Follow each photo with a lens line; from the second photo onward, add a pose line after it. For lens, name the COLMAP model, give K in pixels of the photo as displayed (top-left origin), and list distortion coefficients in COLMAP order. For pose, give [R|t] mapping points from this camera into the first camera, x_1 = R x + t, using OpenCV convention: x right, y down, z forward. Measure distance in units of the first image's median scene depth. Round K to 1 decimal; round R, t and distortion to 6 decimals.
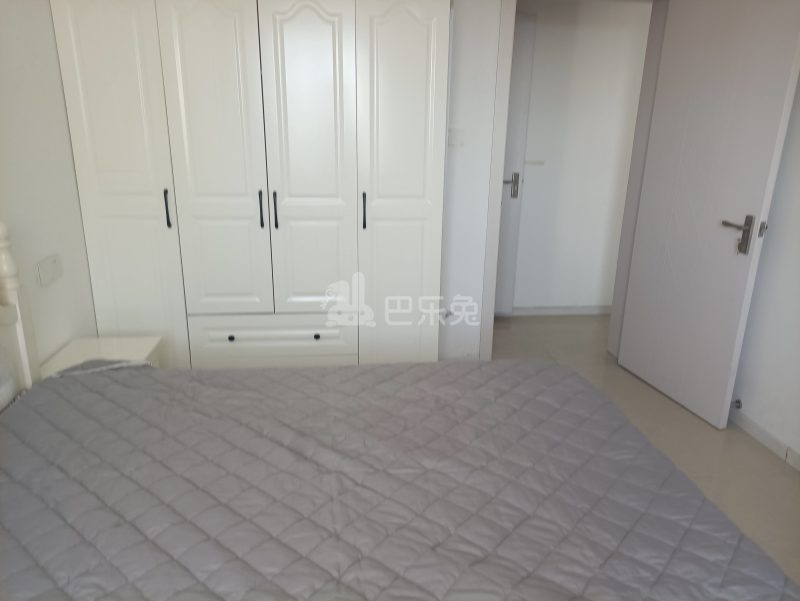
lens RADIAL K [[595.6, 0, 400.0], [0, 595.6, 300.5], [0, 0, 1]] dist [0.028803, -0.001355]
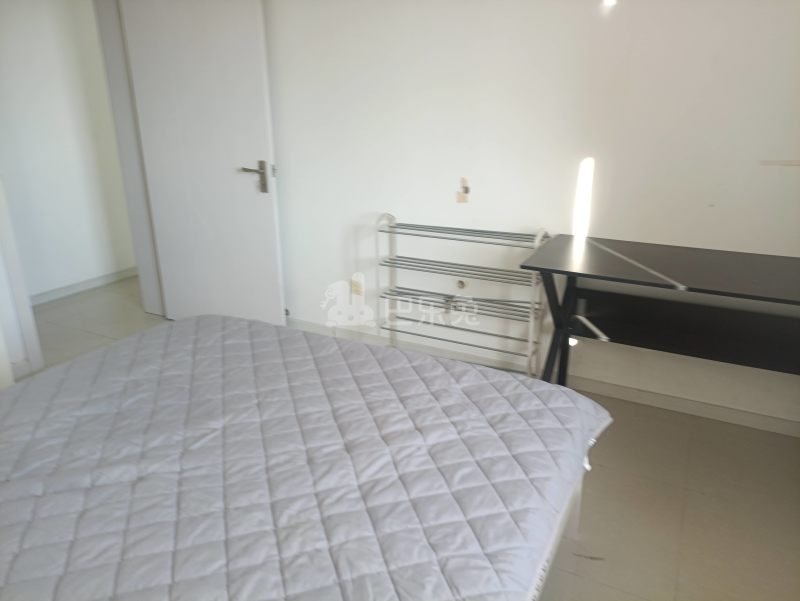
lens RADIAL K [[595.6, 0, 400.0], [0, 595.6, 300.5], [0, 0, 1]] dist [0.028803, -0.001355]
pose [[0.540848, -0.284855, 0.791417, -0.309705], [0.240294, 0.954022, 0.179166, -0.019078], [-0.806066, 0.093271, 0.584430, 0.084124]]
